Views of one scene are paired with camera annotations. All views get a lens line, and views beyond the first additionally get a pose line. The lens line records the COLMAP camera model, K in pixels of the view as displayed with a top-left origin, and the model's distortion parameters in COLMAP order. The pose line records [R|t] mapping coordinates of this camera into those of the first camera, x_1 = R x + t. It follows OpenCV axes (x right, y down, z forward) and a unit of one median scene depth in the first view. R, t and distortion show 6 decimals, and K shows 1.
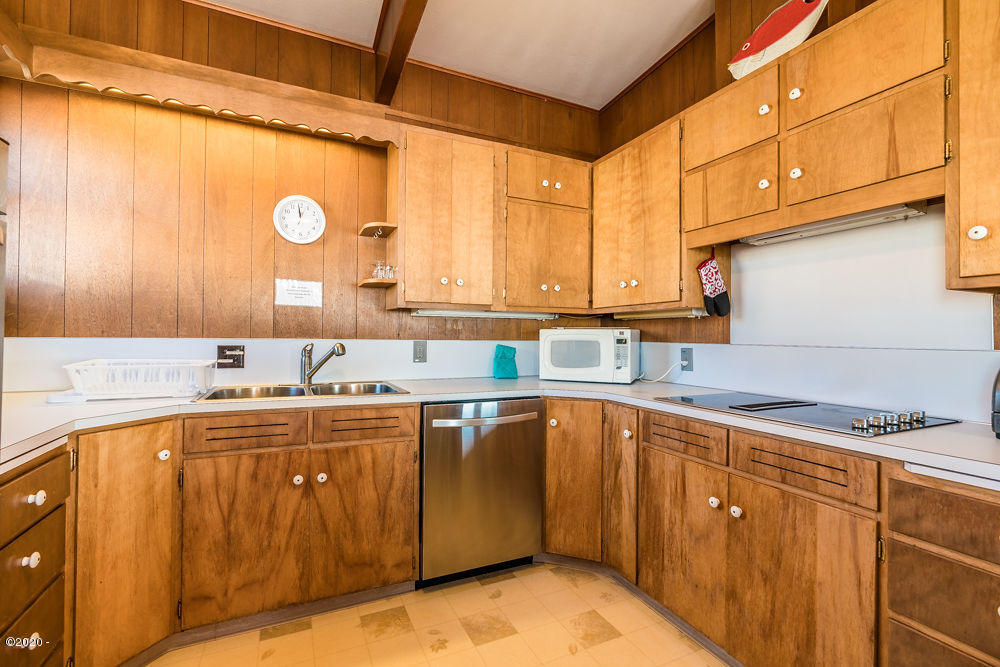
lens RADIAL K [[450.5, 0, 498.4], [0, 450.5, 331.9], [0, 0, 1]] dist [0.000066, 0.001141]
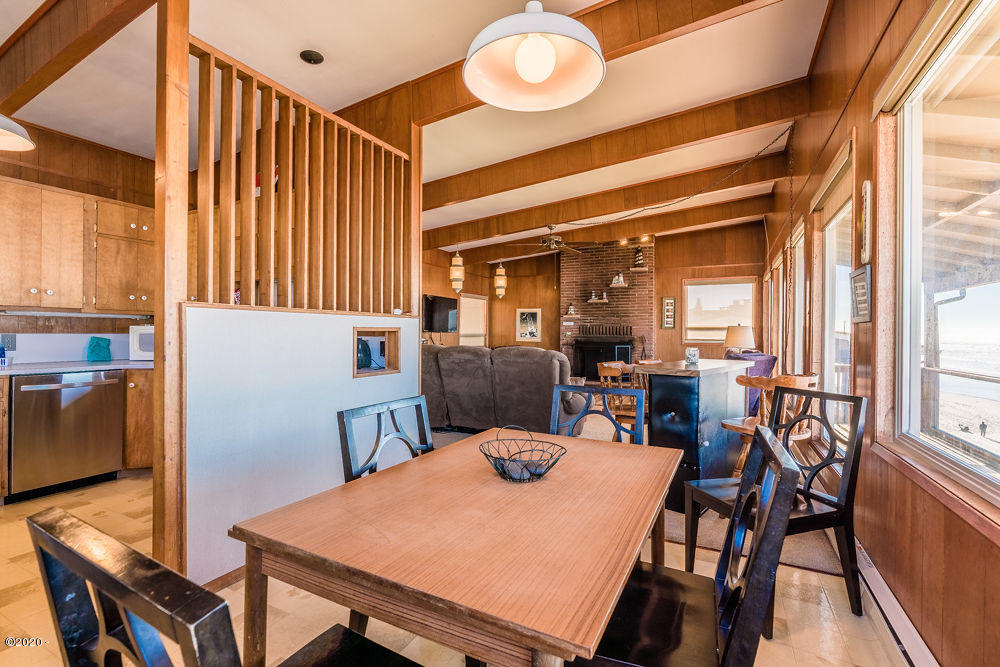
lens RADIAL K [[450.5, 0, 498.4], [0, 450.5, 331.9], [0, 0, 1]] dist [0.000066, 0.001141]
pose [[0.792213, -0.001165, 0.610244, 0.156942], [-0.006939, 0.999916, 0.010917, -0.010916], [-0.610206, -0.012883, 0.792138, -0.925683]]
